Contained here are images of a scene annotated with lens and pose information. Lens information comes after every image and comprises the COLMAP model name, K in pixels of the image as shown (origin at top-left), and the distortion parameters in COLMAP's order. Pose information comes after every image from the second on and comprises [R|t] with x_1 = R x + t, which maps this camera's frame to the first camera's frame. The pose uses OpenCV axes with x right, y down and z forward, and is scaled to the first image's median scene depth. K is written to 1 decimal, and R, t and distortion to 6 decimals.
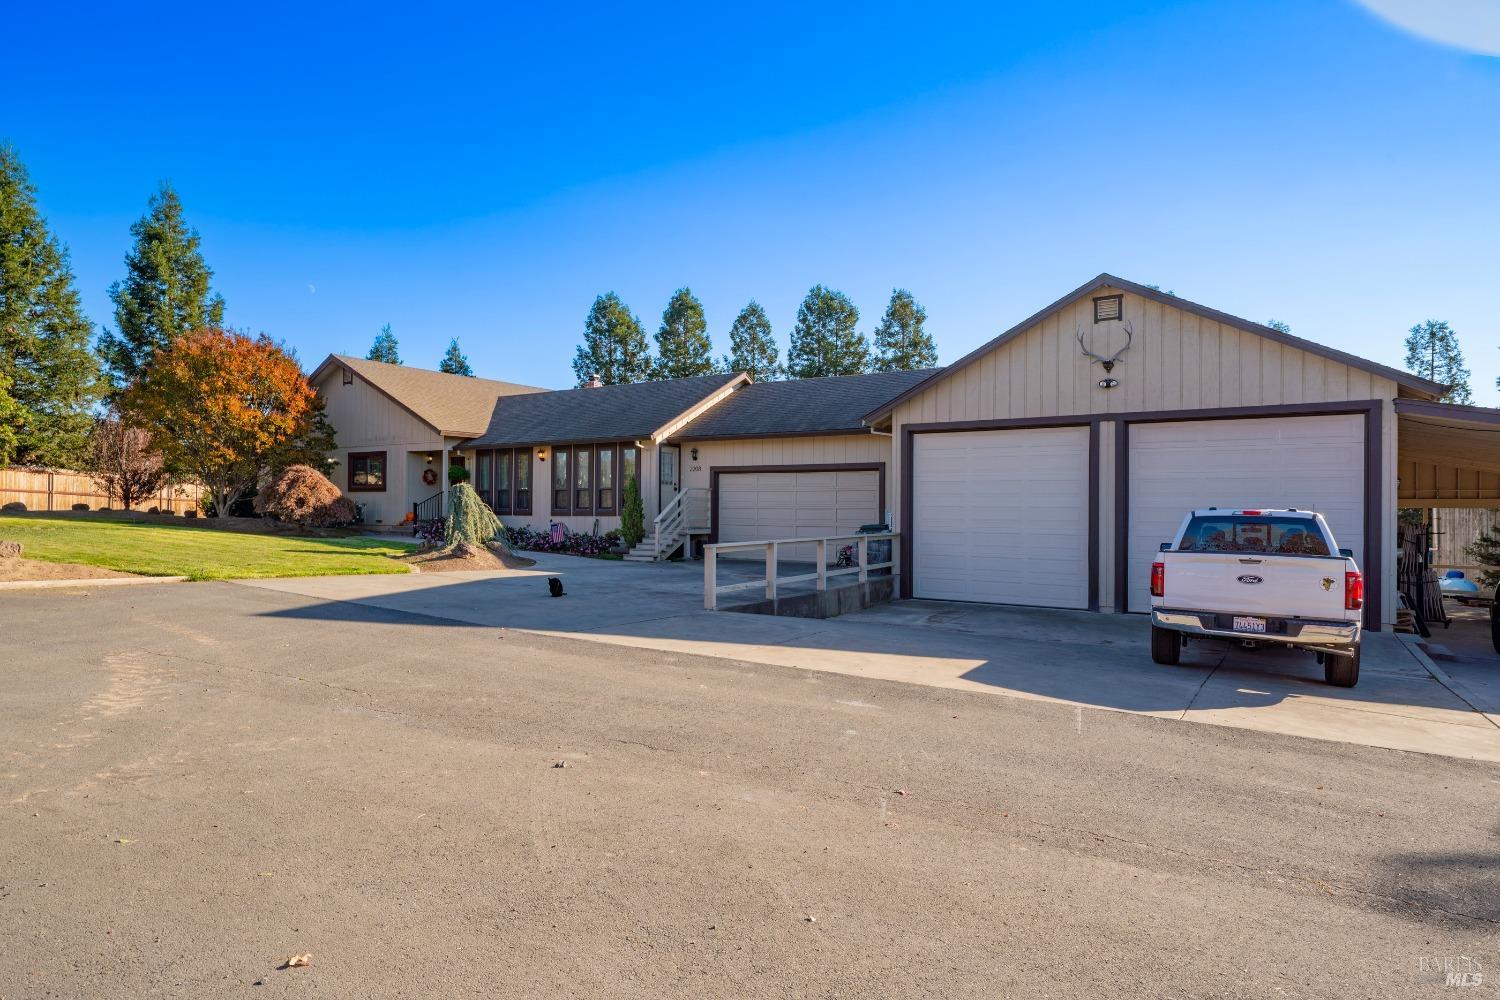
lens RADIAL K [[824.8, 0, 750.0], [0, 824.8, 500.0], [0, 0, 1]] dist [0.009299, 0.000370]
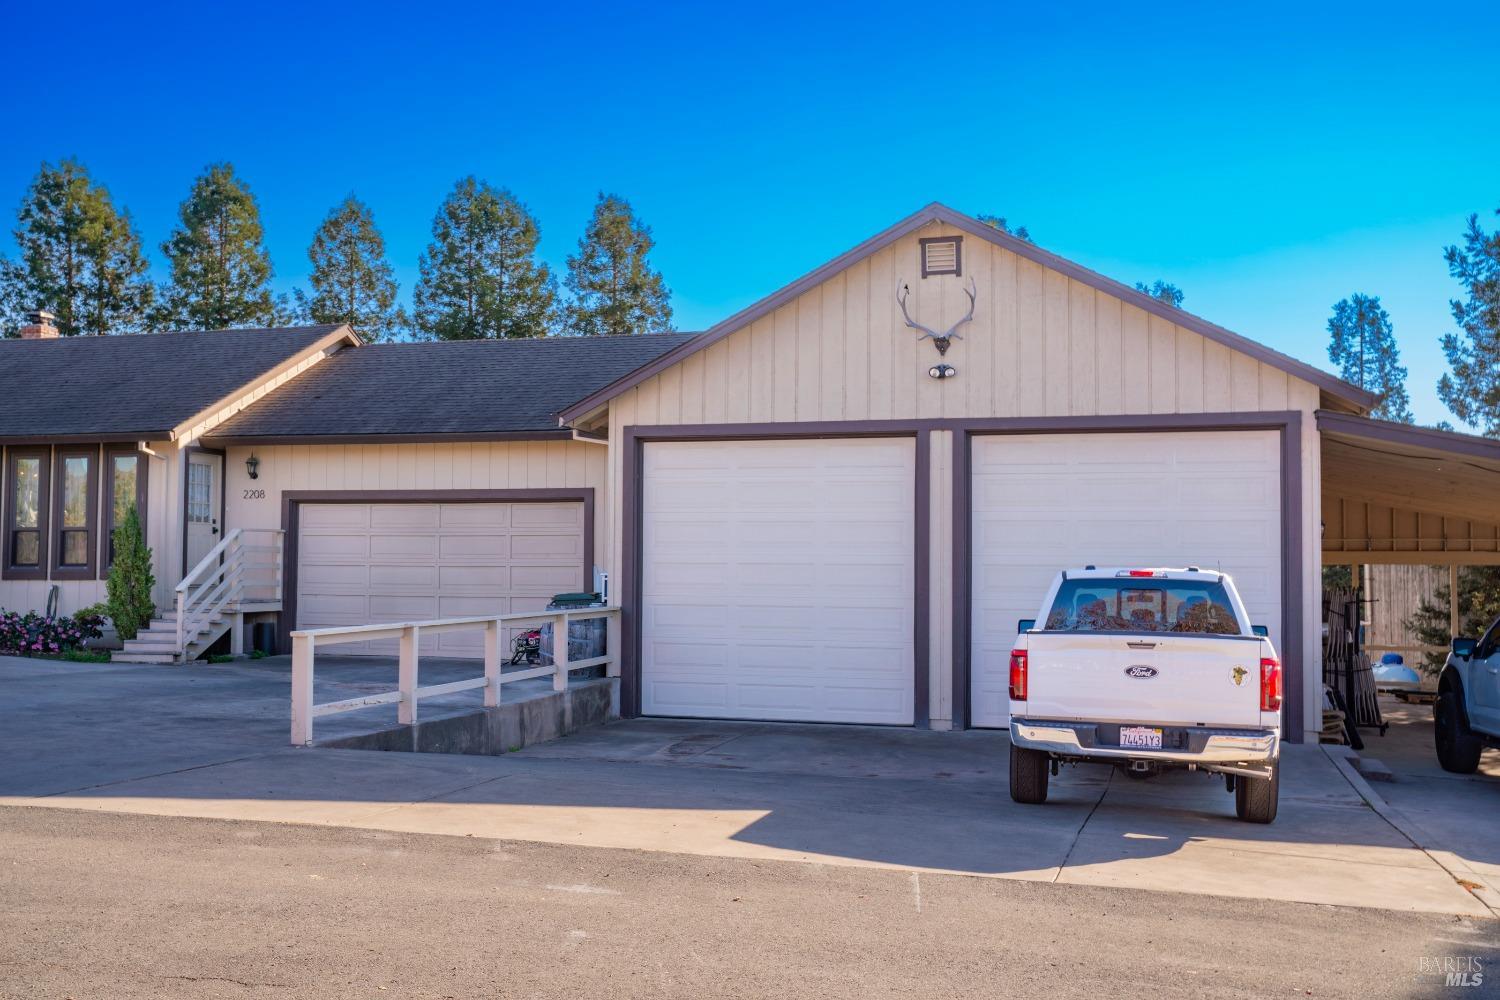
lens RADIAL K [[1436.1, 0, 750.0], [0, 1436.1, 500.0], [0, 0, 1]] dist [-0.041270, 0.194135]
pose [[0.960024, 0.012259, 0.279648, -0.020252], [-0.002769, 0.999408, -0.034304, -0.002274], [-0.279903, 0.032158, 0.959490, -0.026054]]
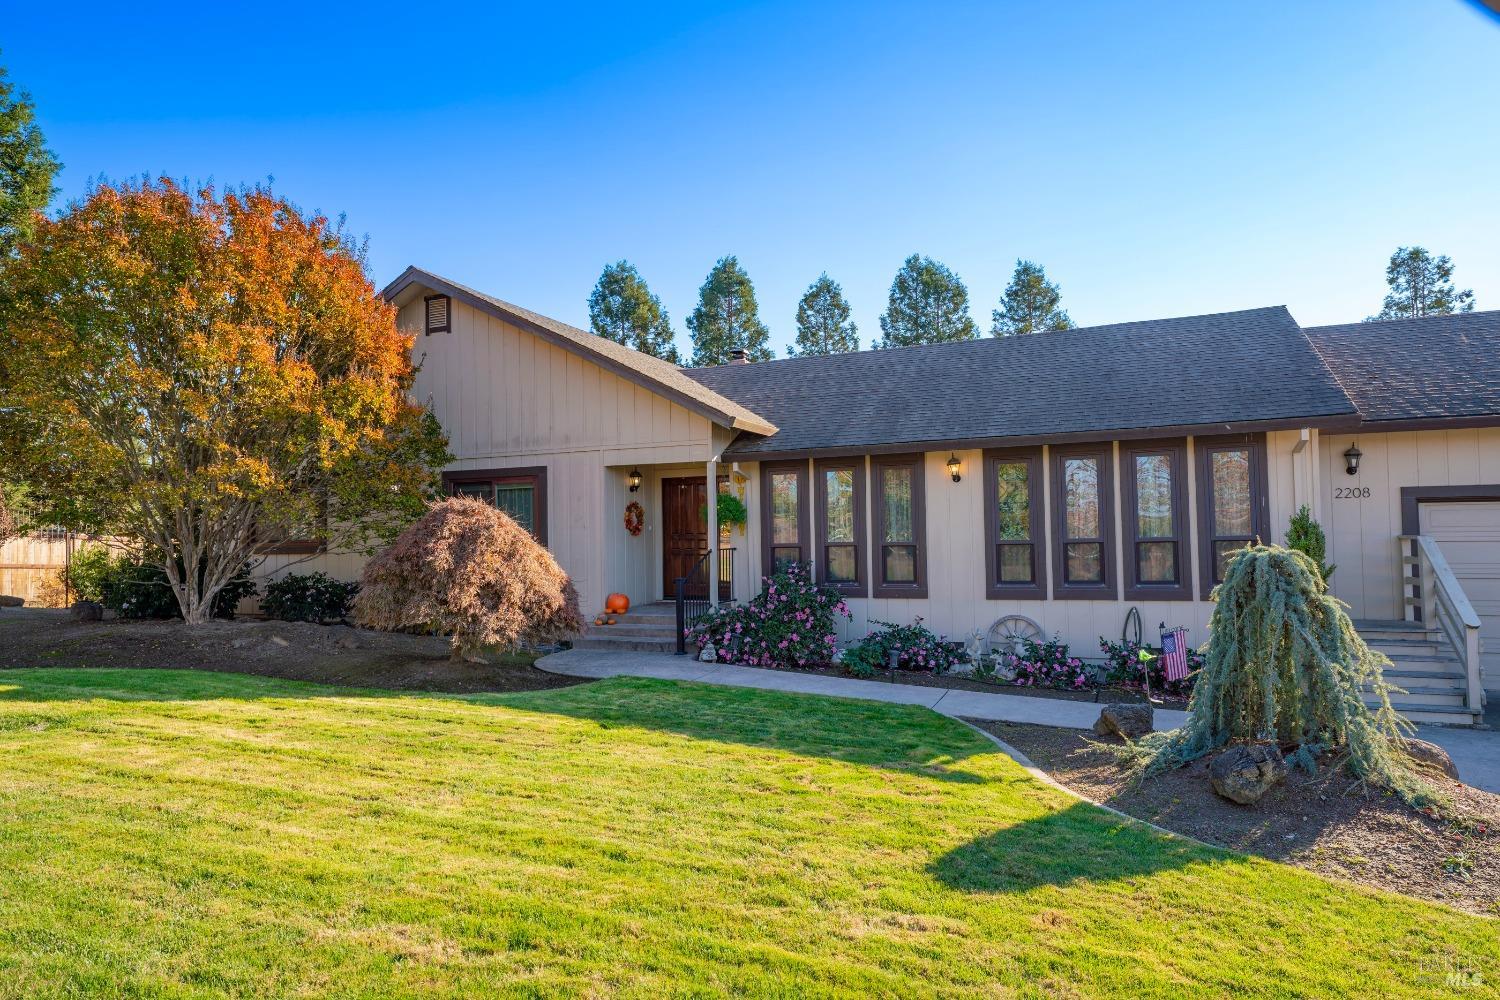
lens RADIAL K [[876.5, 0, 750.0], [0, 876.5, 500.0], [0, 0, 1]] dist [0.003040, 0.000098]
pose [[0.988428, -0.014329, 0.151012, -0.624248], [0.019682, 0.999228, -0.034009, -0.031704], [-0.150408, 0.036587, 0.987947, 0.752837]]
